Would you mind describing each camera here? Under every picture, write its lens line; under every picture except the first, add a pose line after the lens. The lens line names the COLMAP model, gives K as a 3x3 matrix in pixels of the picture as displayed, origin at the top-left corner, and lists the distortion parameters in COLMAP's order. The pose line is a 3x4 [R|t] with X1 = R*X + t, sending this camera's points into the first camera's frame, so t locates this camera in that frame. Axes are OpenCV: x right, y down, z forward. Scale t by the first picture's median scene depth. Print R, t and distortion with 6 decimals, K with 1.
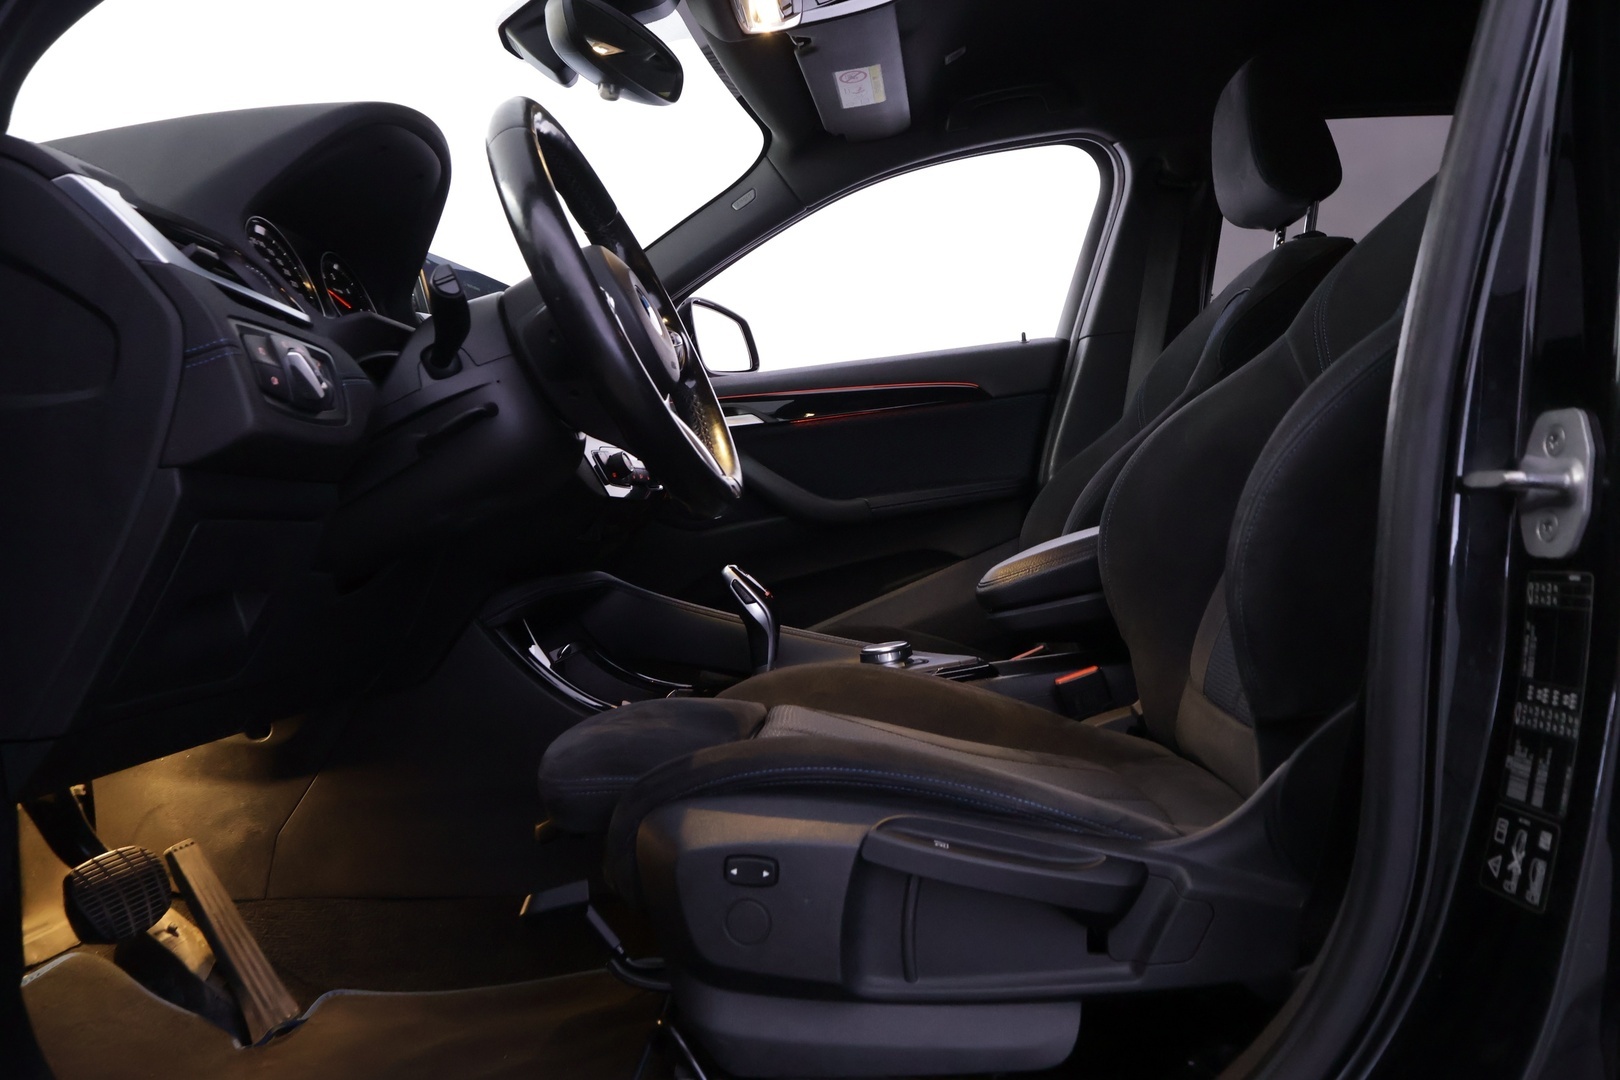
lens RADIAL K [[1230.9, 0, 810.0], [0, 1230.9, 540.0], [0, 0, 1]] dist [-0.001362, -0.002813]
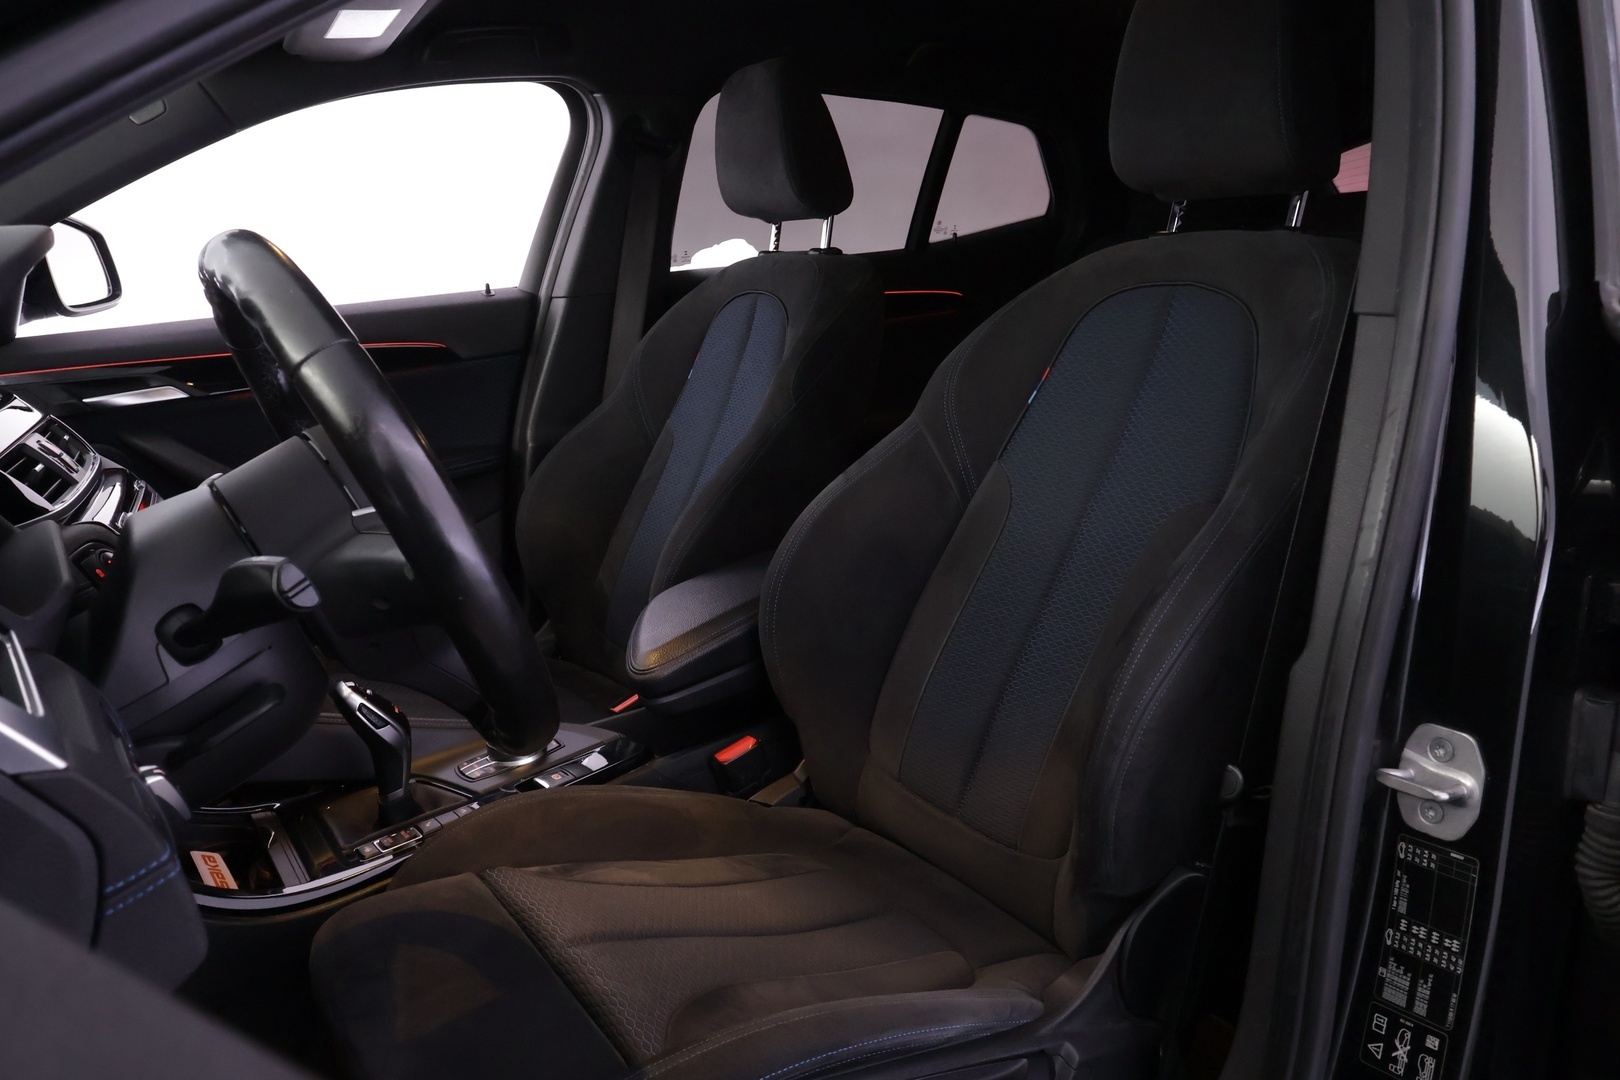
lens RADIAL K [[1230.9, 0, 810.0], [0, 1230.9, 540.0], [0, 0, 1]] dist [-0.001362, -0.002813]
pose [[0.800844, -0.104566, 0.589674, -0.669100], [-0.006124, 0.983157, 0.182660, -0.520200], [-0.598842, -0.149893, 0.786715, 0.384279]]
